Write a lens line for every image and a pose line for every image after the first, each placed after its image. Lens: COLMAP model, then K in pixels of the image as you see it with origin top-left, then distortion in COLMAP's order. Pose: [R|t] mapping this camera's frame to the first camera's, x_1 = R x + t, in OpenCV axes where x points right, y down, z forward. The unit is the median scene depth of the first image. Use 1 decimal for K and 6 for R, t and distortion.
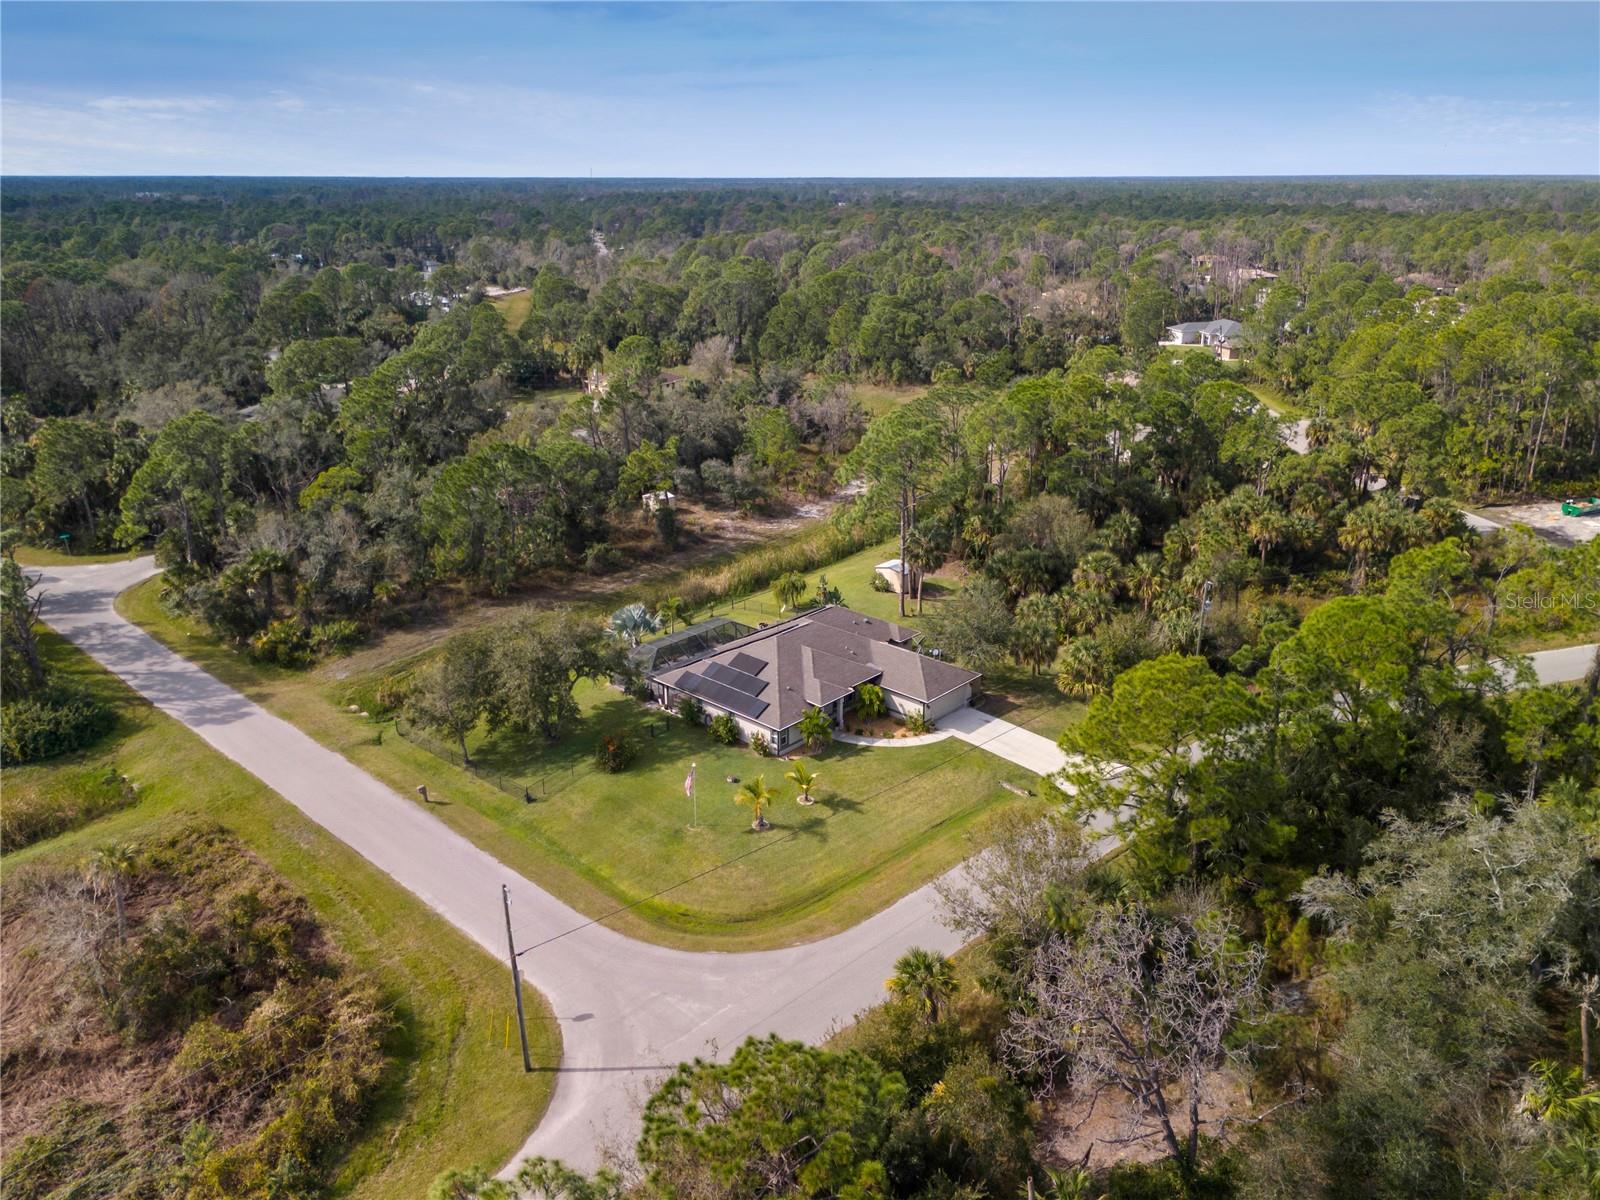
lens RADIAL K [[1111.7, 0, 800.0], [0, 1111.7, 600.0], [0, 0, 1]] dist [0.048307, 0.000140]
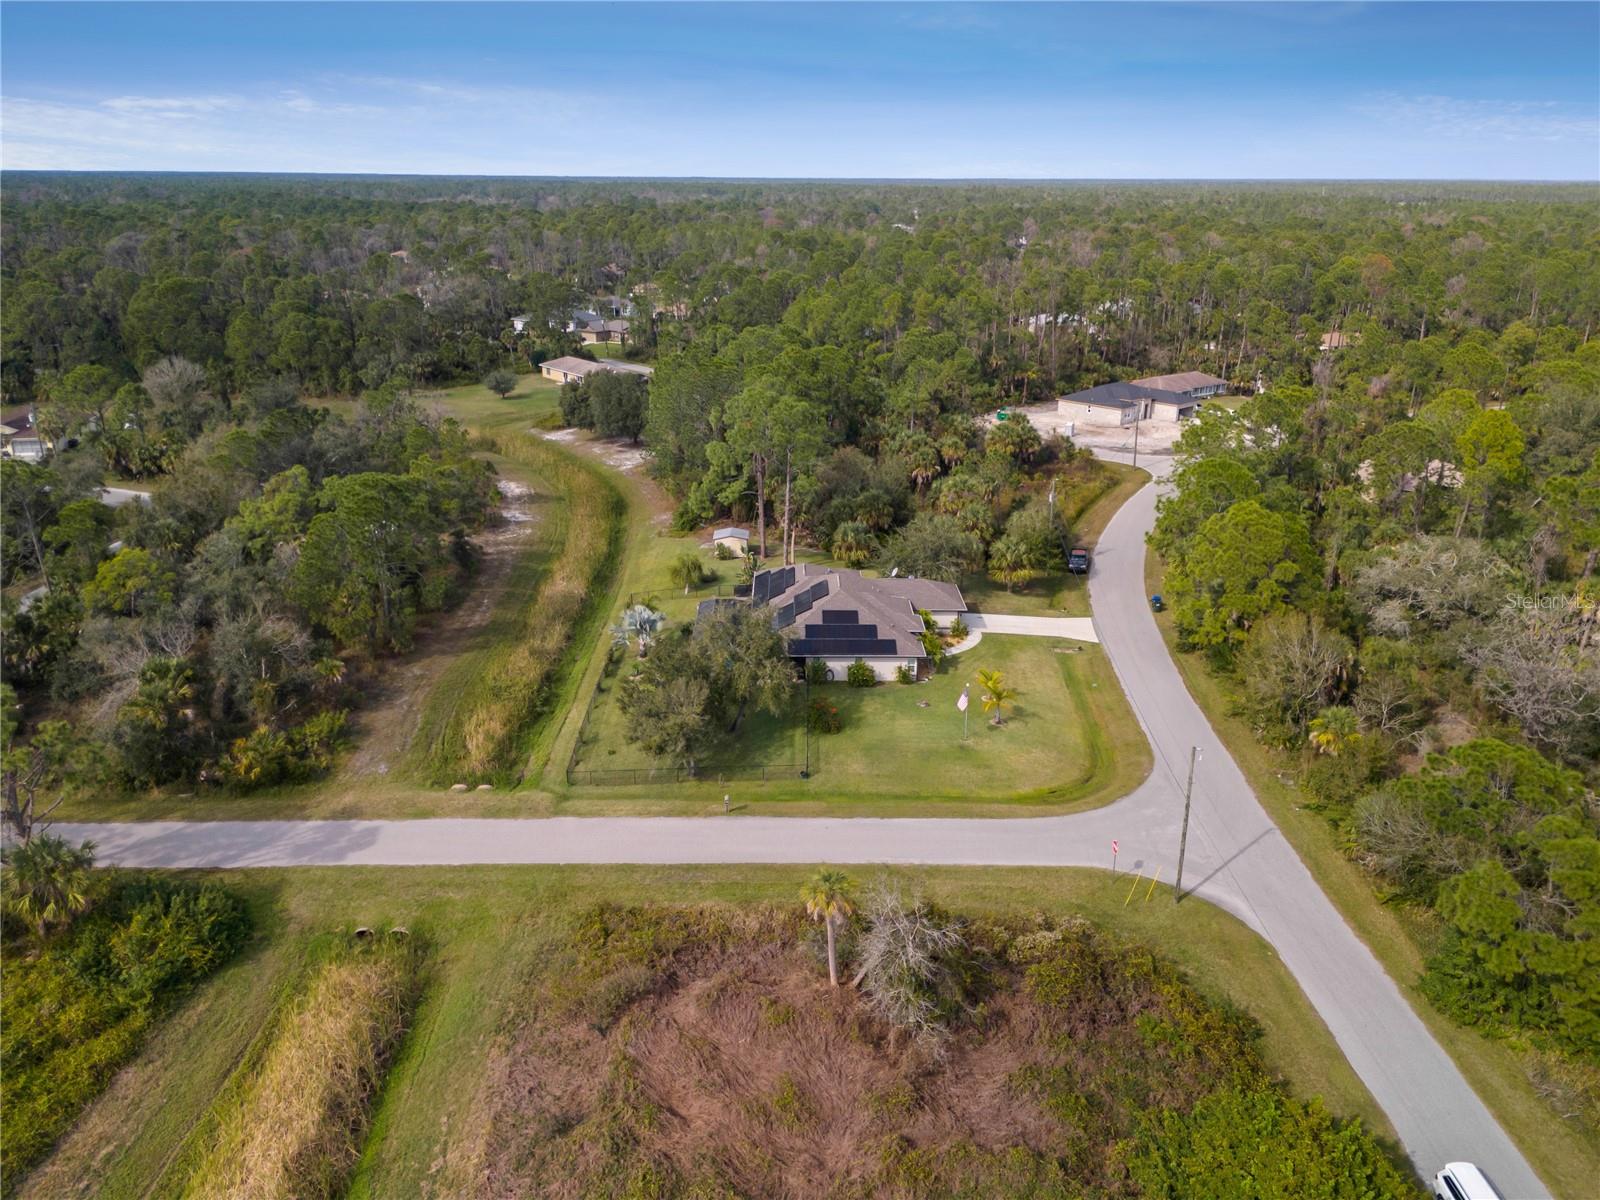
lens RADIAL K [[1111.7, 0, 800.0], [0, 1111.7, 600.0], [0, 0, 1]] dist [0.048307, 0.000140]
pose [[0.752884, -0.235478, 0.614586, -0.741060], [0.225969, 0.969525, 0.094654, -0.074388], [-0.618145, 0.067613, 0.783151, 0.138727]]
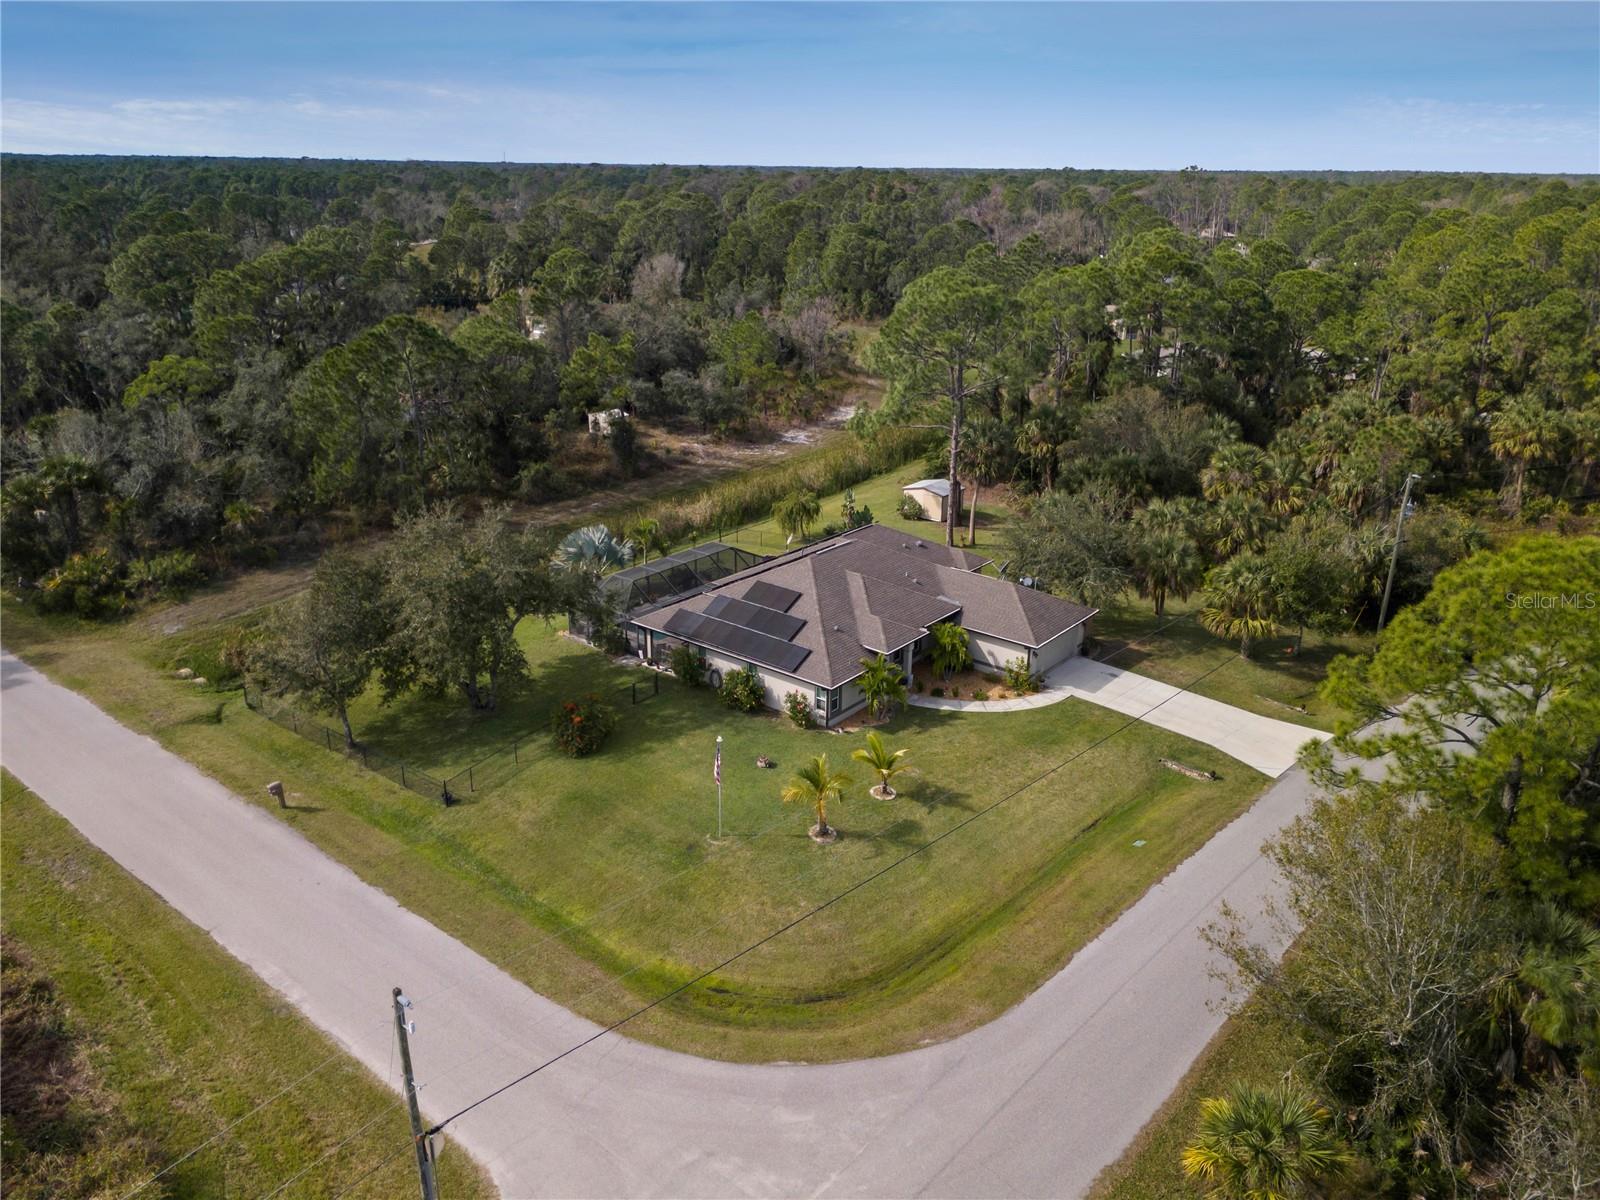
lens RADIAL K [[1147.3, 0, 800.0], [0, 1147.3, 600.0], [0, 0, 1]] dist [0.037839, -0.001673]
pose [[0.998122, -0.011330, 0.060205, -0.069731], [0.010637, 0.999874, 0.011822, 0.050270], [-0.060332, -0.011159, 0.998116, 0.286294]]
